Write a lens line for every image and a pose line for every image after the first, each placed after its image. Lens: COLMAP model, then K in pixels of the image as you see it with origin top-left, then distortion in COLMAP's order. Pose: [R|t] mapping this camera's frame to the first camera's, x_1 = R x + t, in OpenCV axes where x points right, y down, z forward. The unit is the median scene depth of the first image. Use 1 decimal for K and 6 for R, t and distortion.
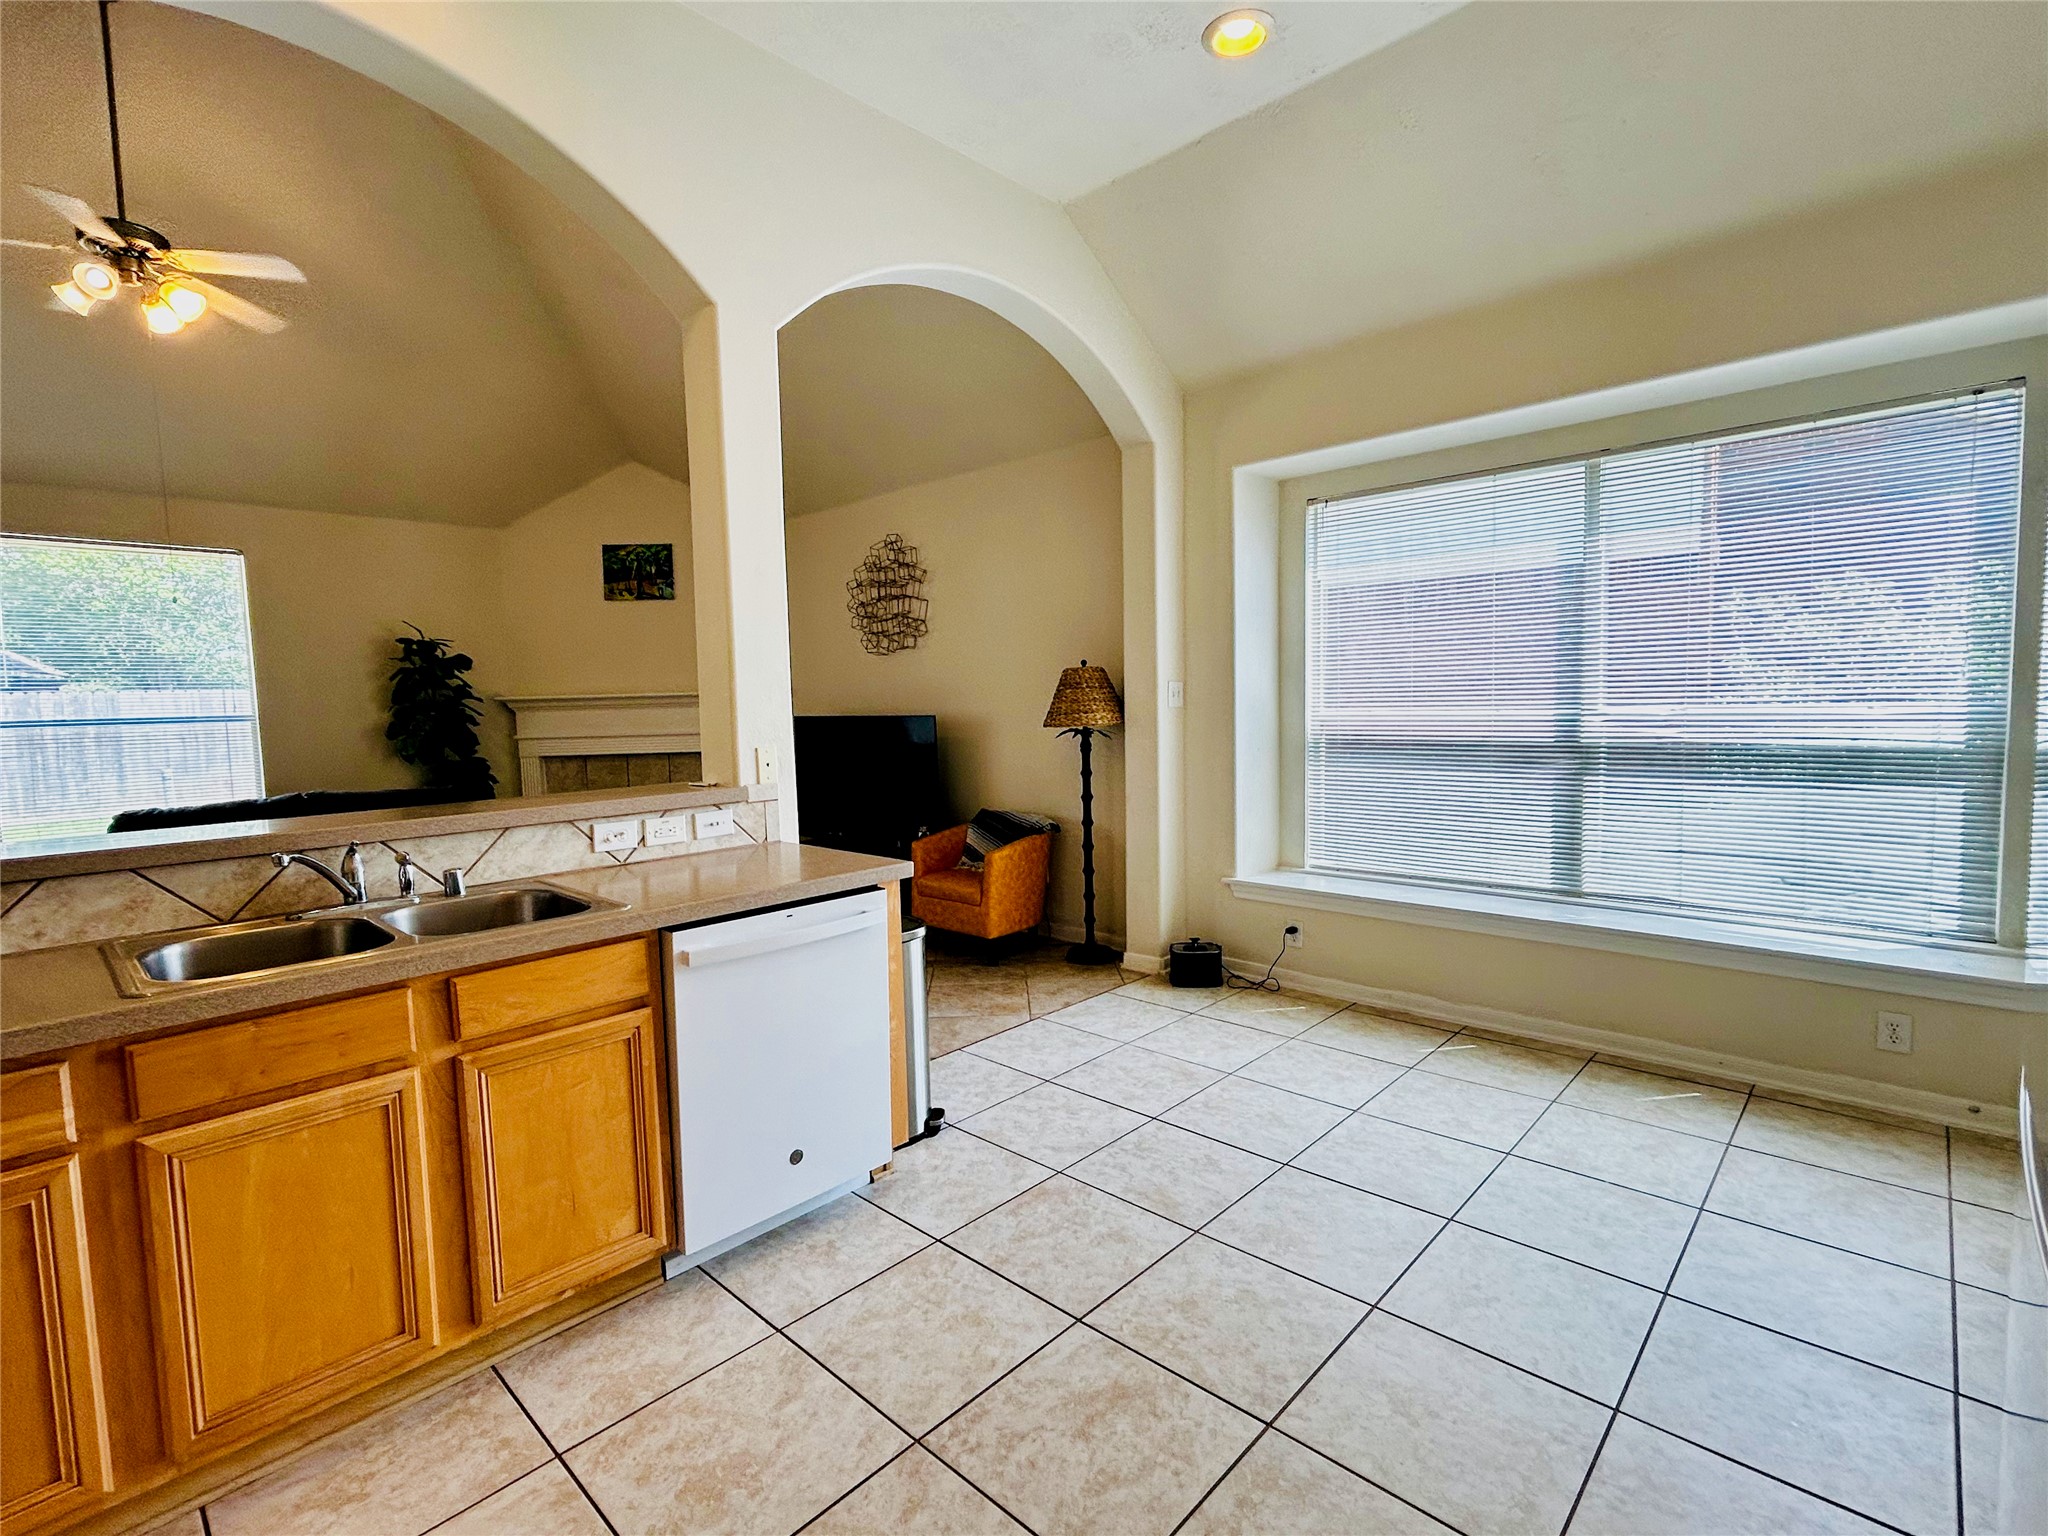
lens RADIAL K [[960.0, 0, 1027.0], [0, 960.0, 766.8], [0, 0, 1]] dist [-0.001629, 0.001013]
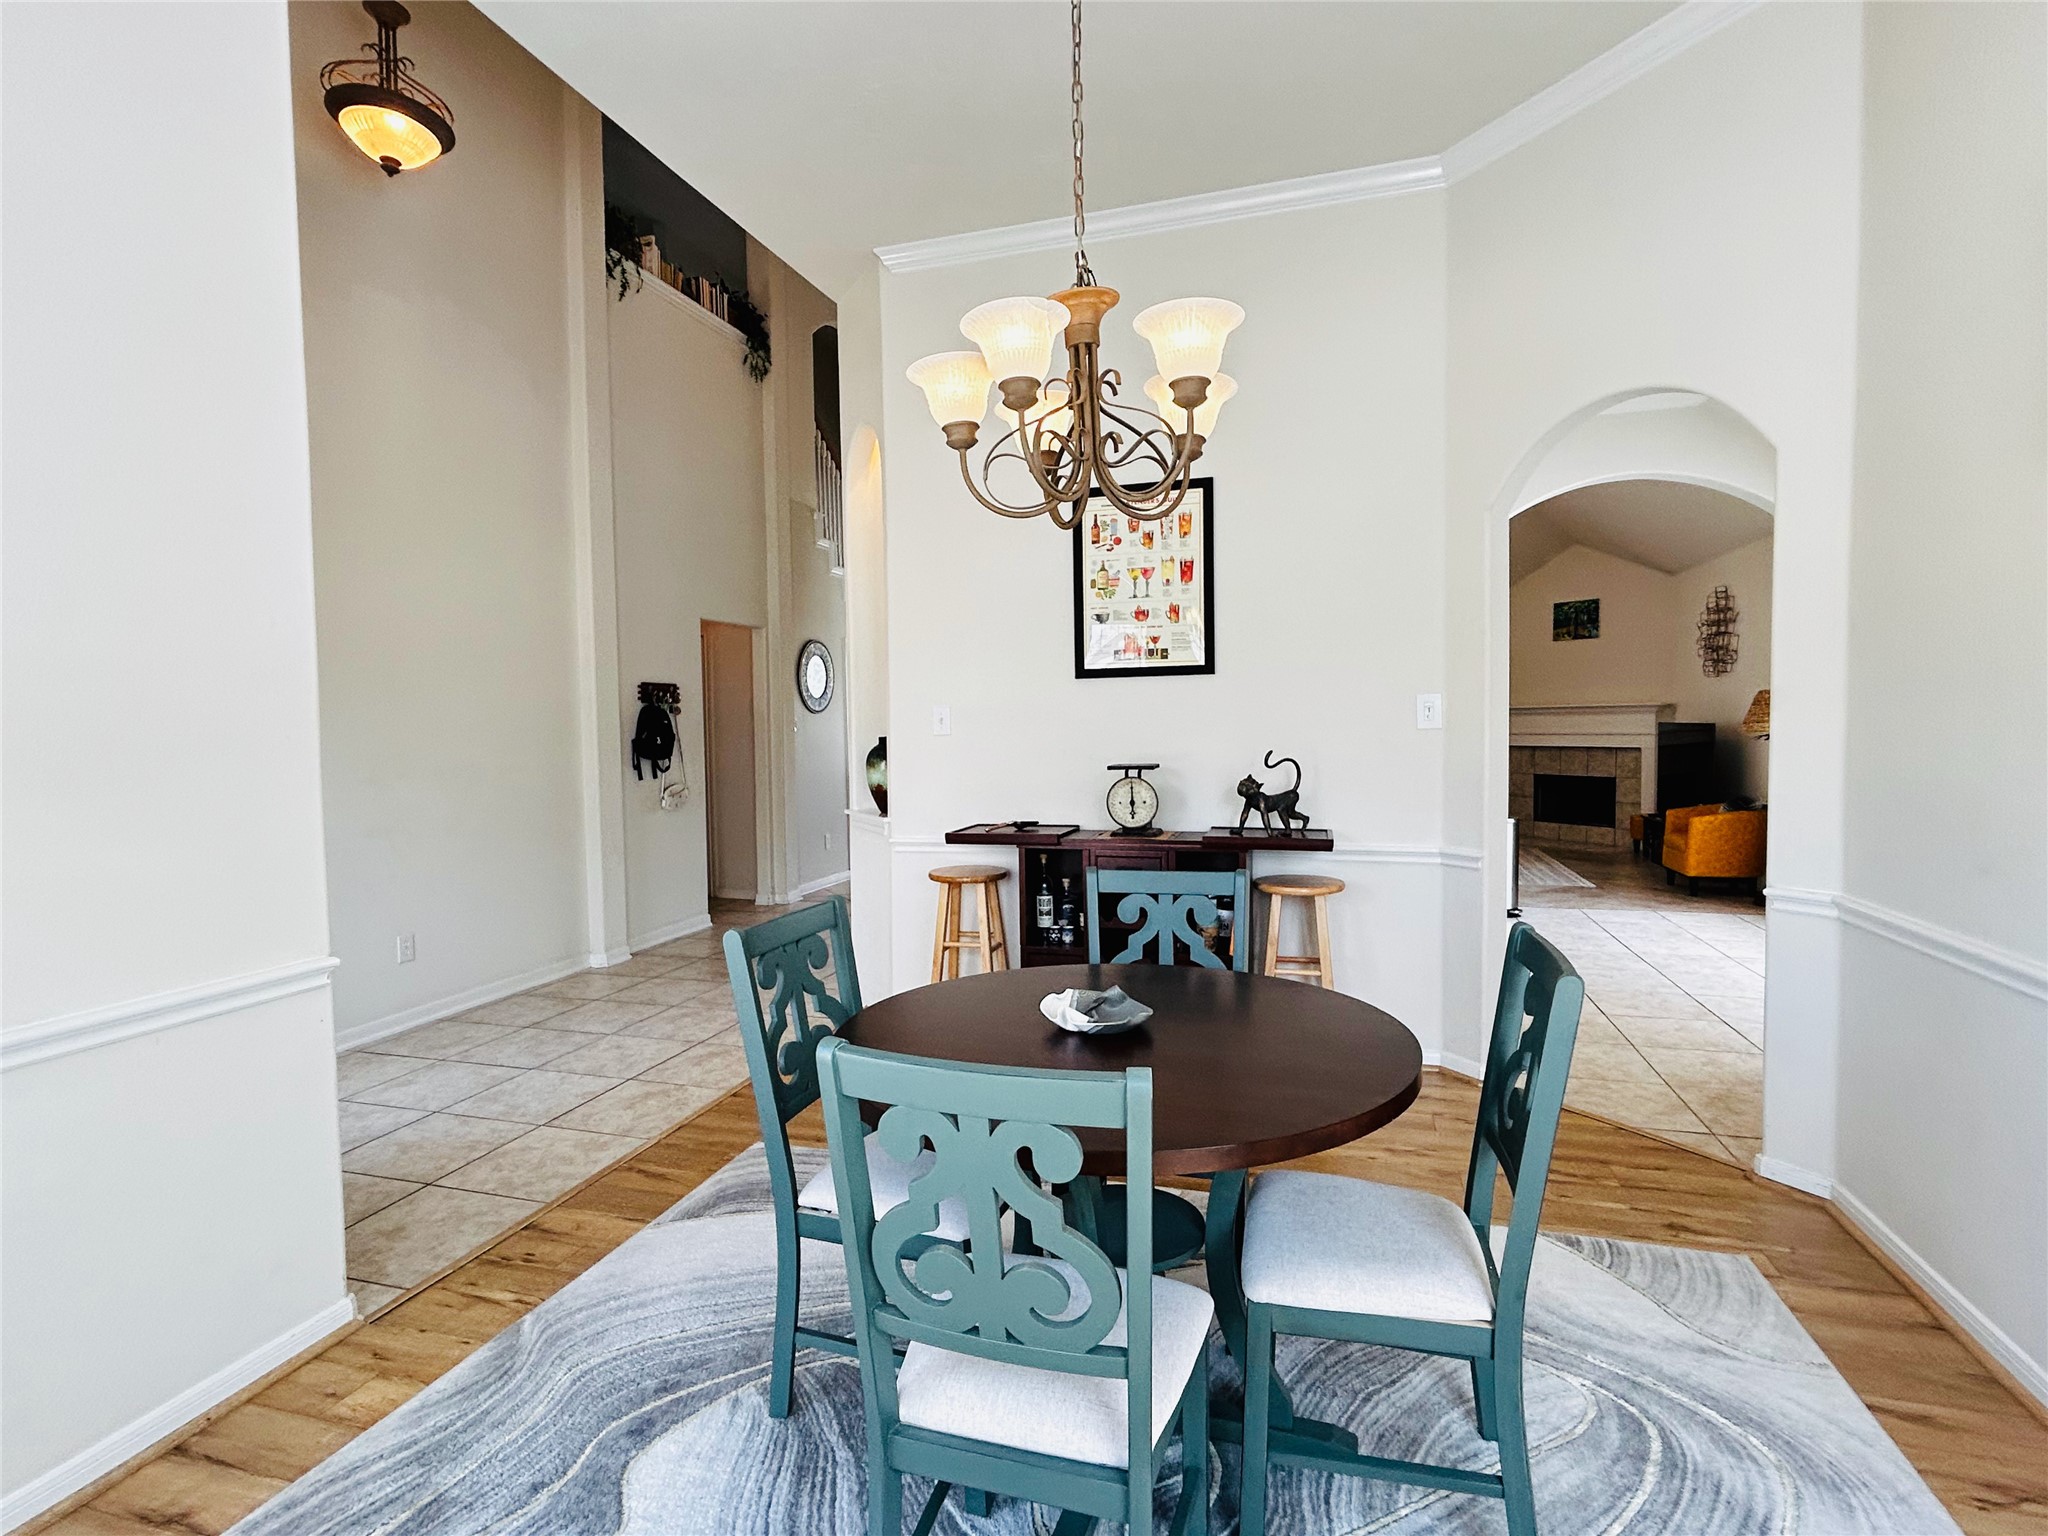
lens RADIAL K [[1027.4, 0, 1007.1], [0, 1027.4, 775.3], [0, 0, 1]] dist [-0.006697, -0.000278]
pose [[0.431743, 0.064682, -0.899674, 0.903971], [-0.060914, 0.997239, 0.042465, 0.022540], [0.899937, 0.036468, 0.434491, -0.616457]]
